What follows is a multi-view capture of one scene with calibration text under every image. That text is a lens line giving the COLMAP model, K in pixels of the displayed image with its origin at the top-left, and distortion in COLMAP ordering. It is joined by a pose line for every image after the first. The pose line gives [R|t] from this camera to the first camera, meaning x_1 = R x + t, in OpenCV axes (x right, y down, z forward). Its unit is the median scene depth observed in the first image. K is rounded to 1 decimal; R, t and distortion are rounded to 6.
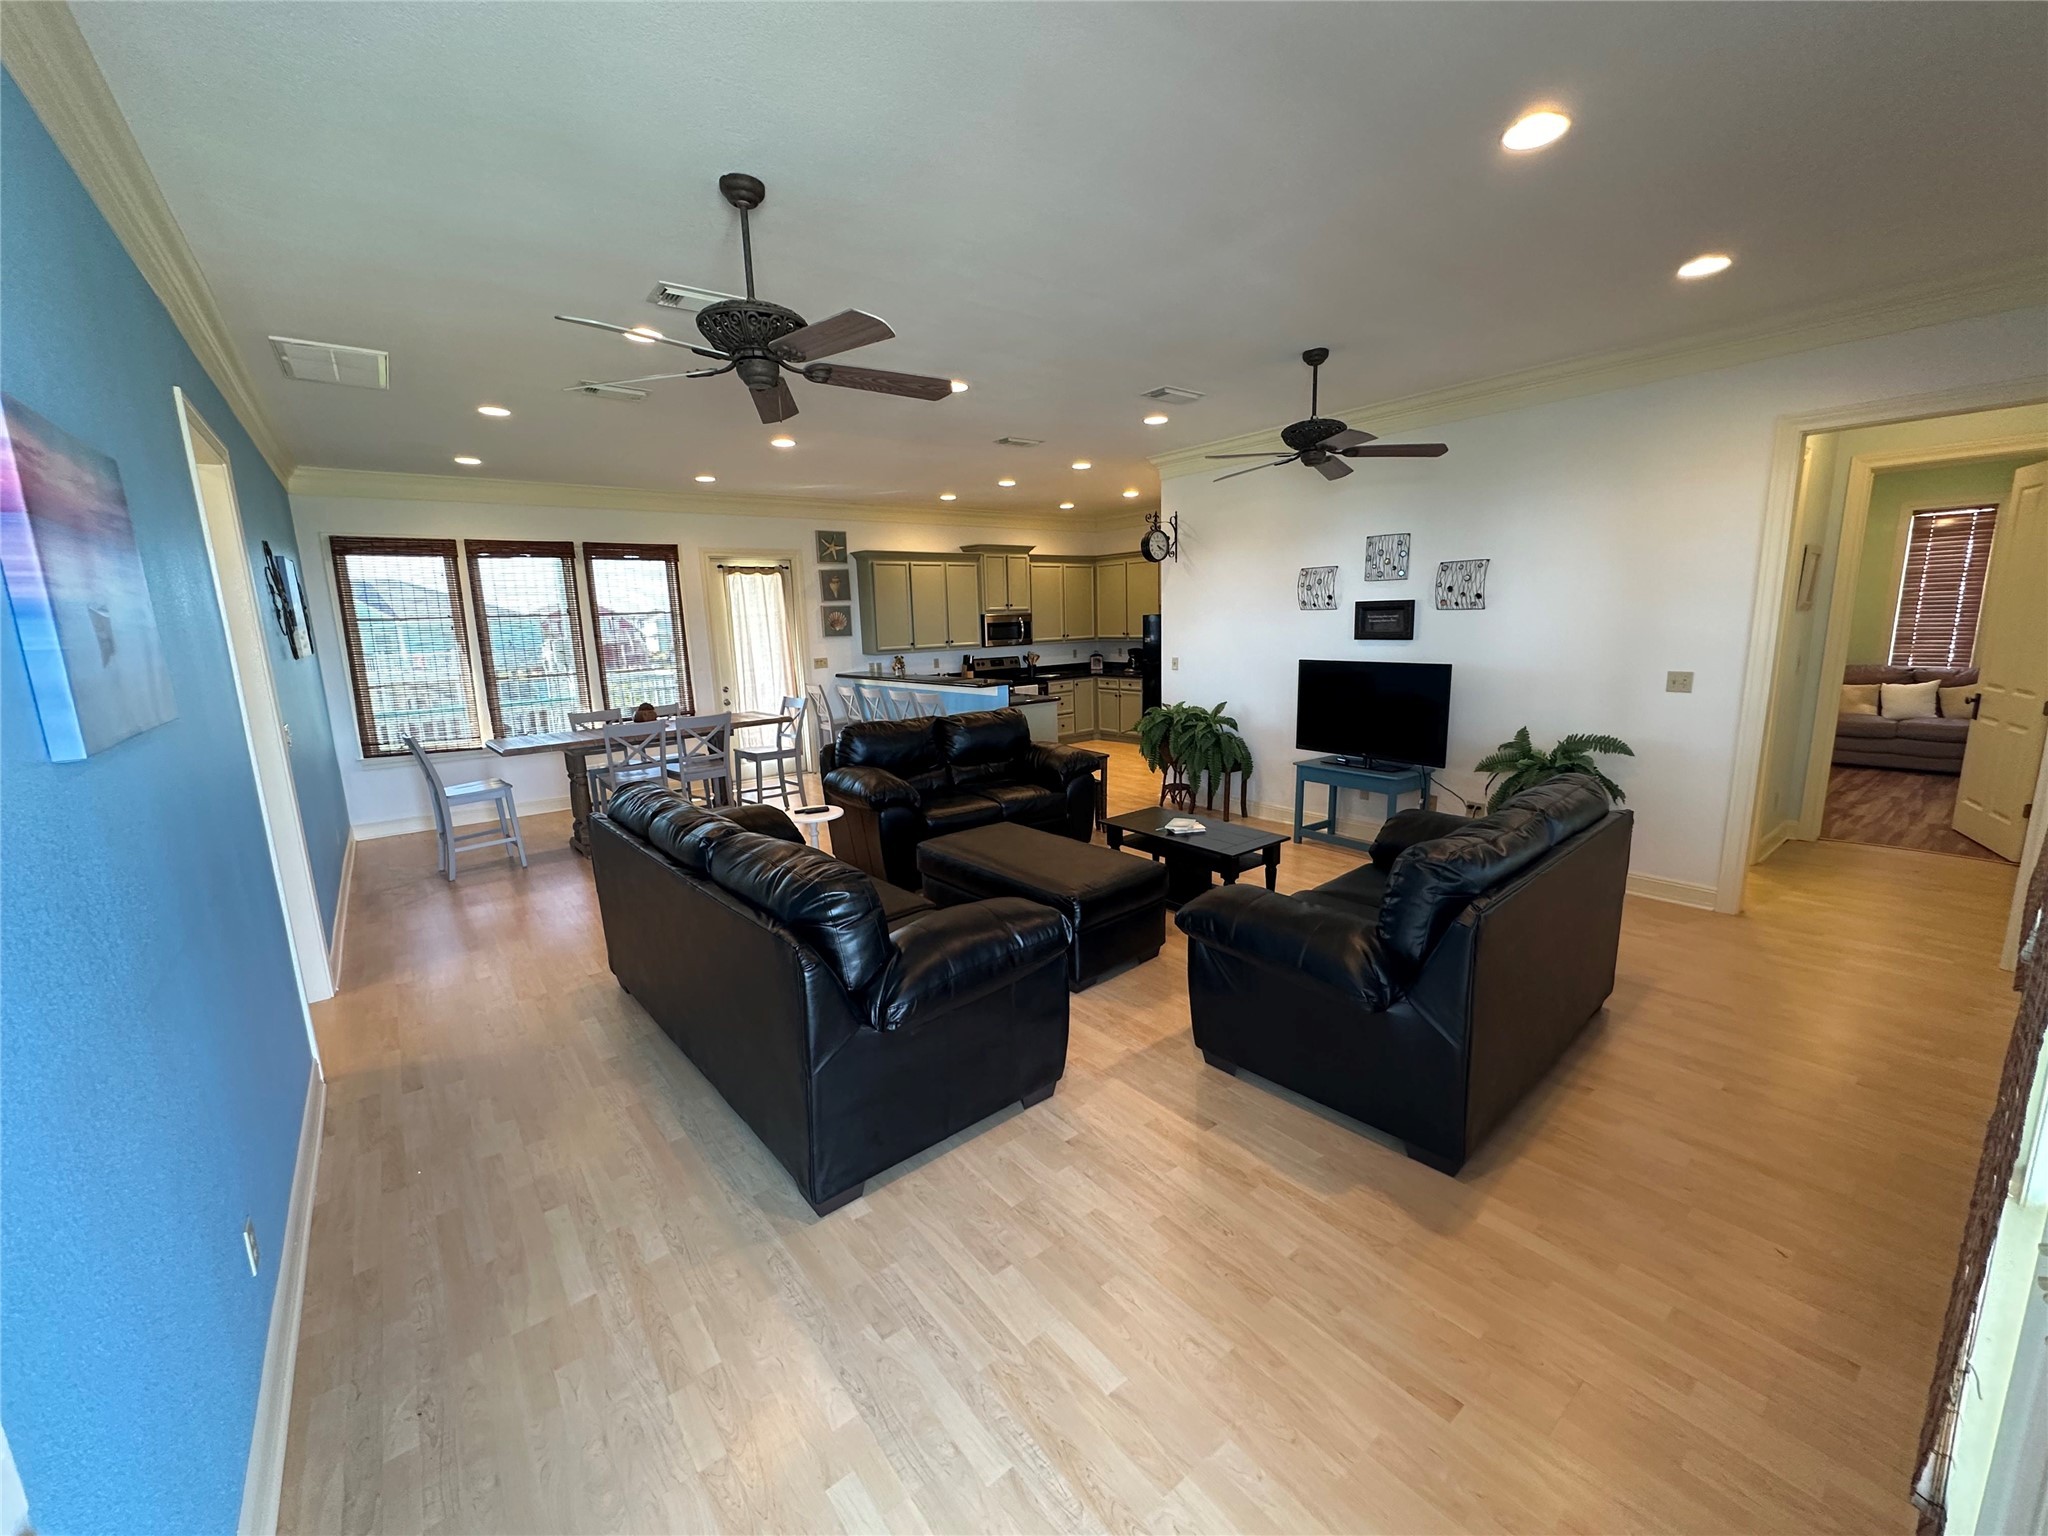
lens RADIAL K [[820.4, 0, 1019.6], [0, 820.4, 770.6], [0, 0, 1]] dist [-0.005234, 0.001638]
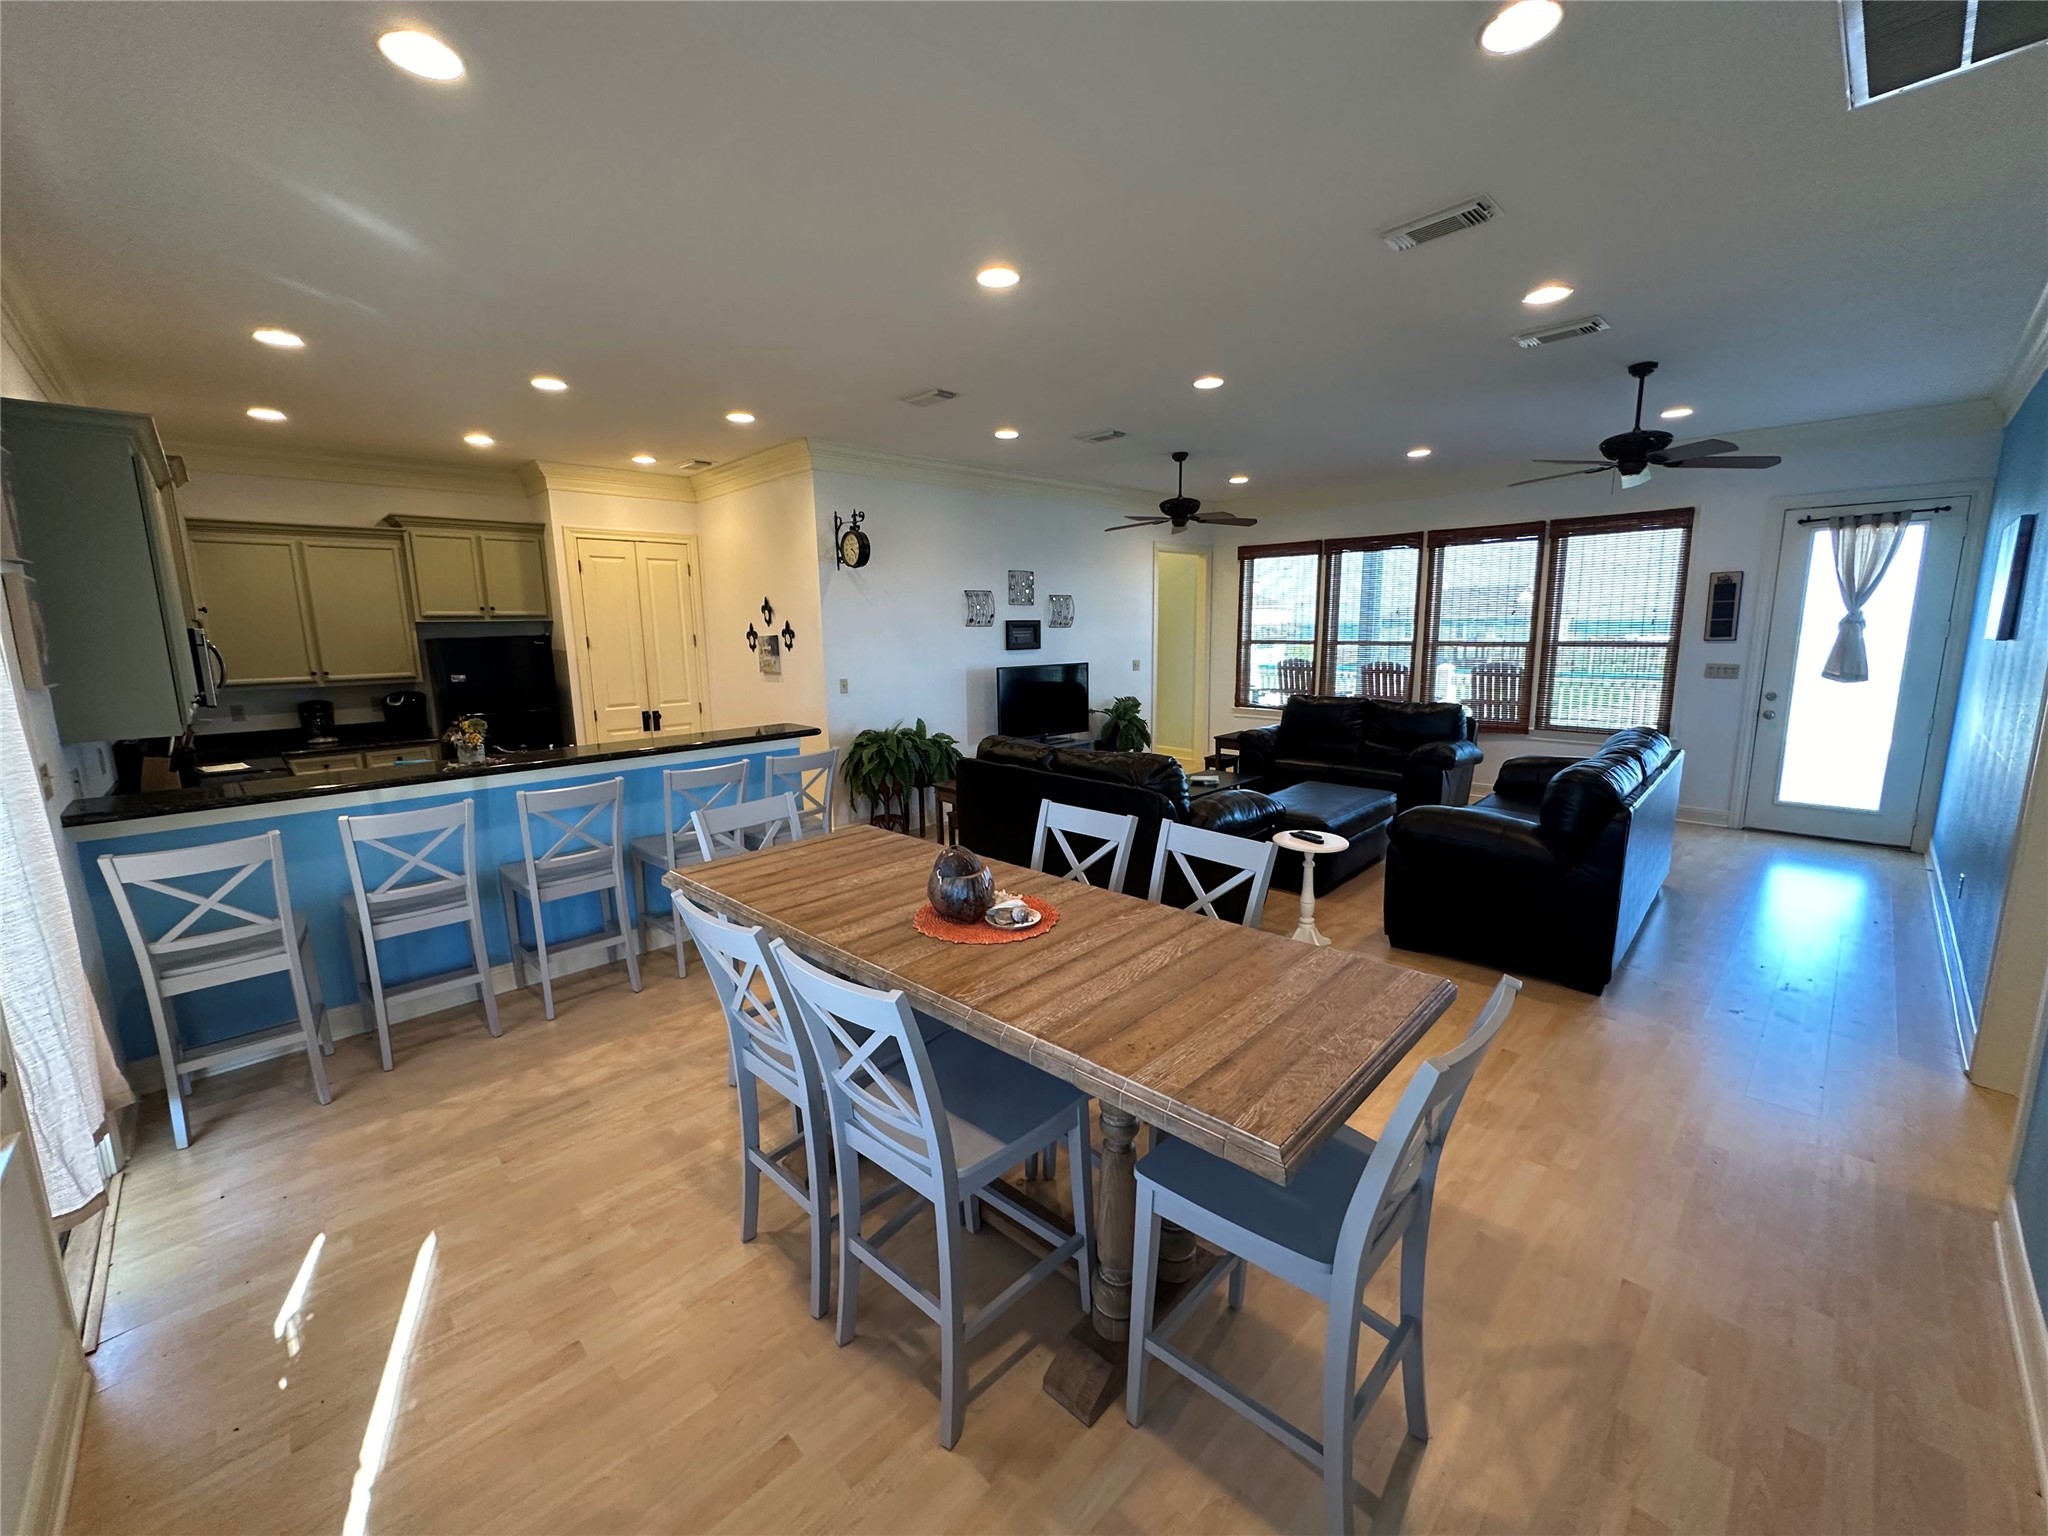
lens RADIAL K [[820.4, 0, 1021.9], [0, 820.4, 767.8], [0, 0, 1]] dist [-0.005234, 0.001638]
pose [[-0.112568, -0.135955, 0.984299, -0.643588], [0.205004, 0.966105, 0.156887, -0.131822], [-0.972266, 0.219446, -0.080881, 0.828432]]
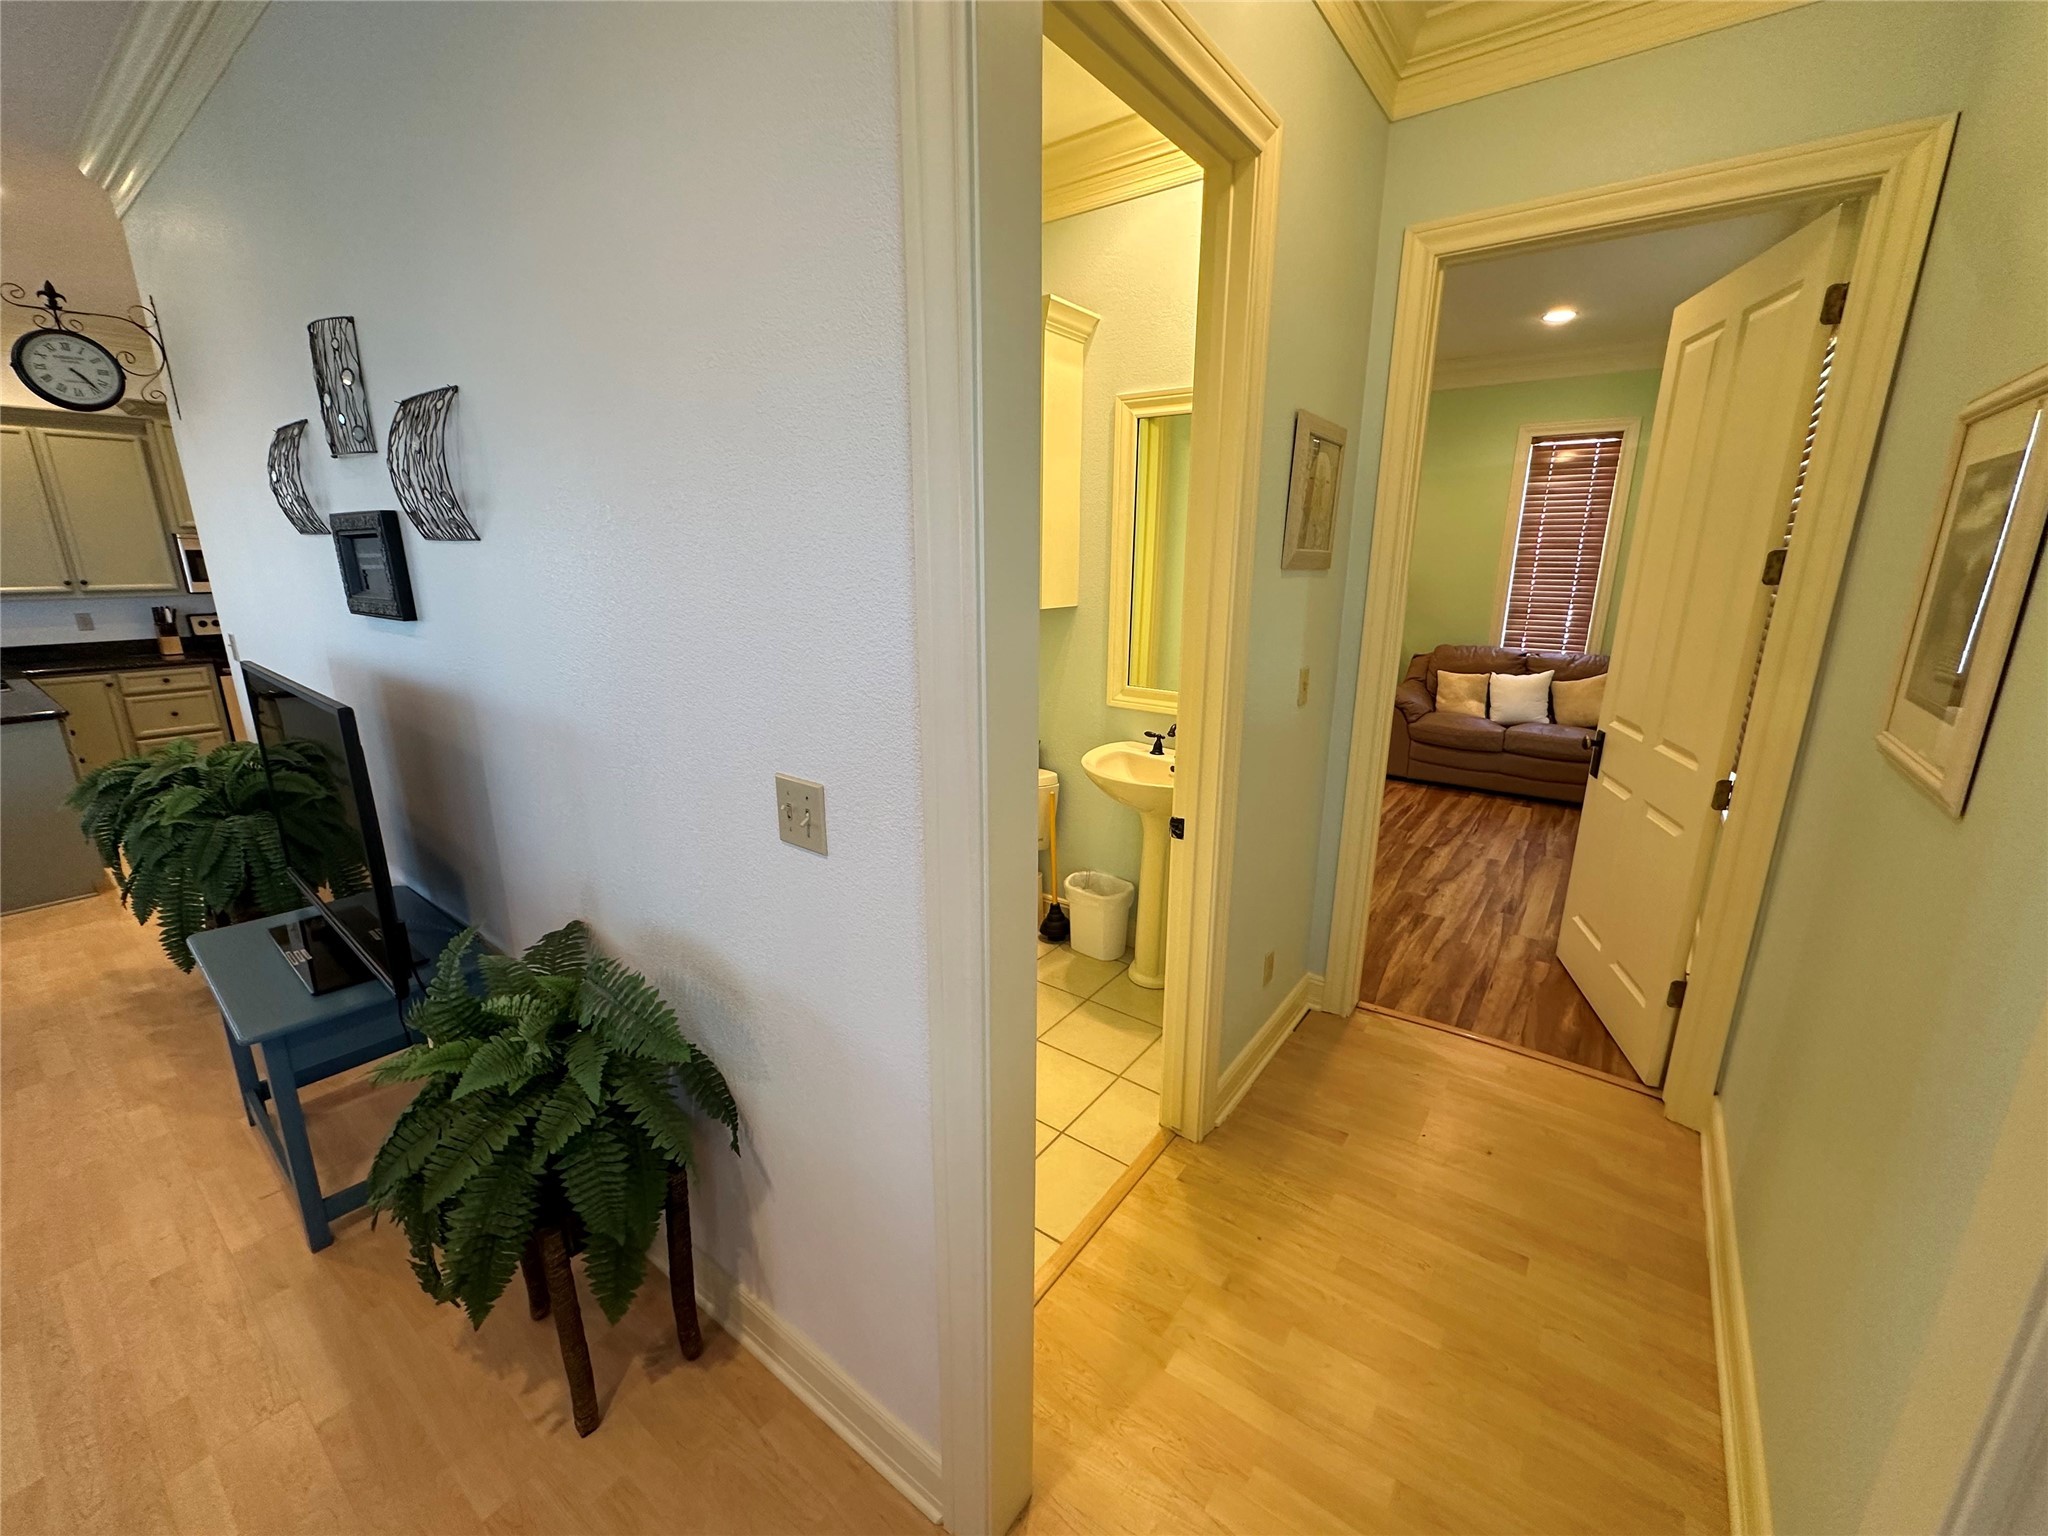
lens RADIAL K [[820.4, 0, 1019.7], [0, 820.4, 768.9], [0, 0, 1]] dist [-0.005234, 0.001638]
pose [[0.964984, -0.032961, 0.260229, 0.449942], [0.014955, 0.997373, 0.070869, -0.079692], [-0.261882, -0.064496, 0.962942, 0.394312]]
